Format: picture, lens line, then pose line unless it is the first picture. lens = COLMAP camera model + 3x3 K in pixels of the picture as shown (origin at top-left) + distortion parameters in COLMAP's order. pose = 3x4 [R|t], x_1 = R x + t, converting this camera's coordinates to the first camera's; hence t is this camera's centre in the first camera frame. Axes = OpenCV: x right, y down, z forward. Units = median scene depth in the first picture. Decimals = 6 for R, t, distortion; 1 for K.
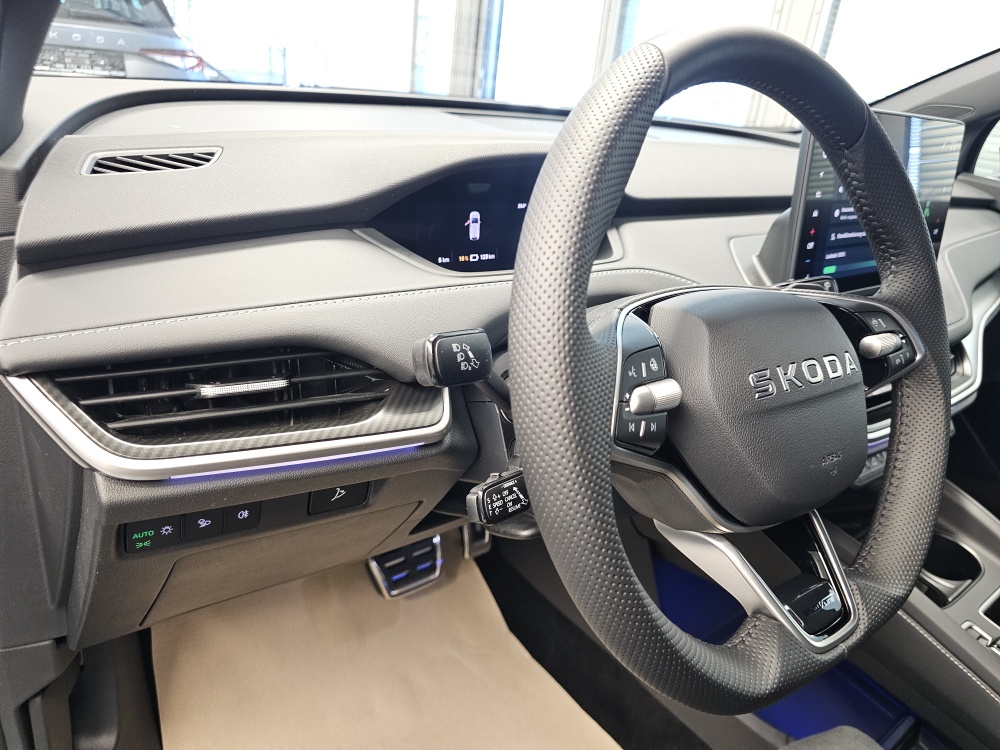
lens RADIAL K [[663.9, 0, 499.2], [0, 663.9, 393.9], [0, 0, 1]] dist [0.026942, -0.035388]
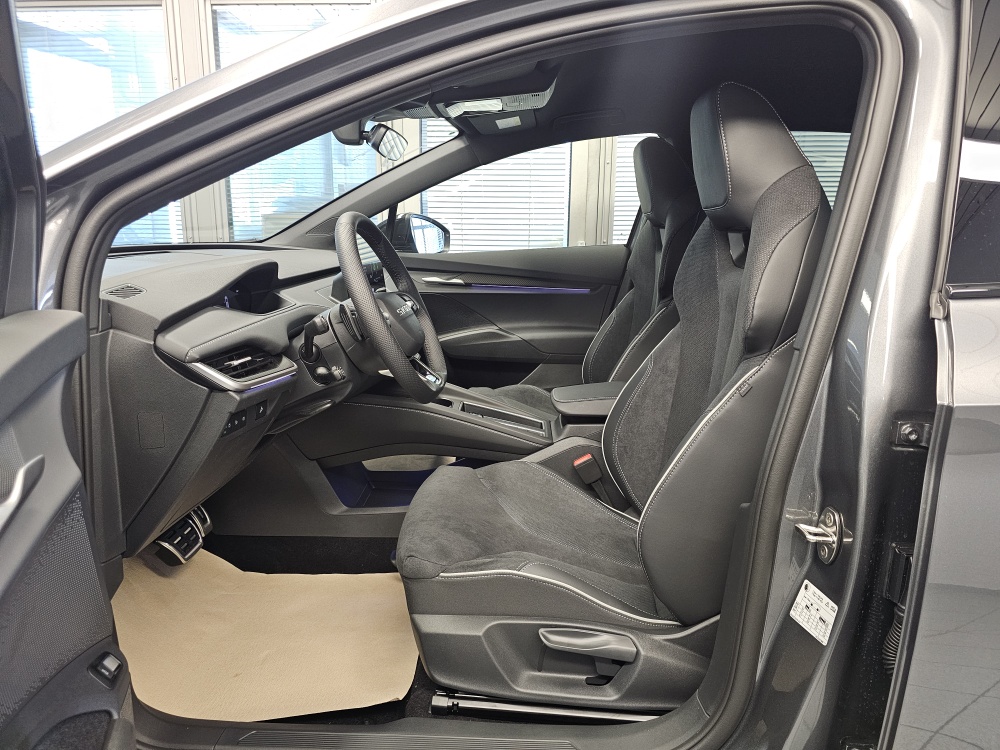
lens RADIAL K [[657.5, 0, 508.5], [0, 657.5, 369.4], [0, 0, 1]] dist [0.111530, -0.136343]
pose [[0.622366, -0.264070, 0.736837, -1.124214], [0.389023, 0.921227, 0.001565, 0.284686], [-0.679207, 0.285673, 0.676069, -0.970389]]
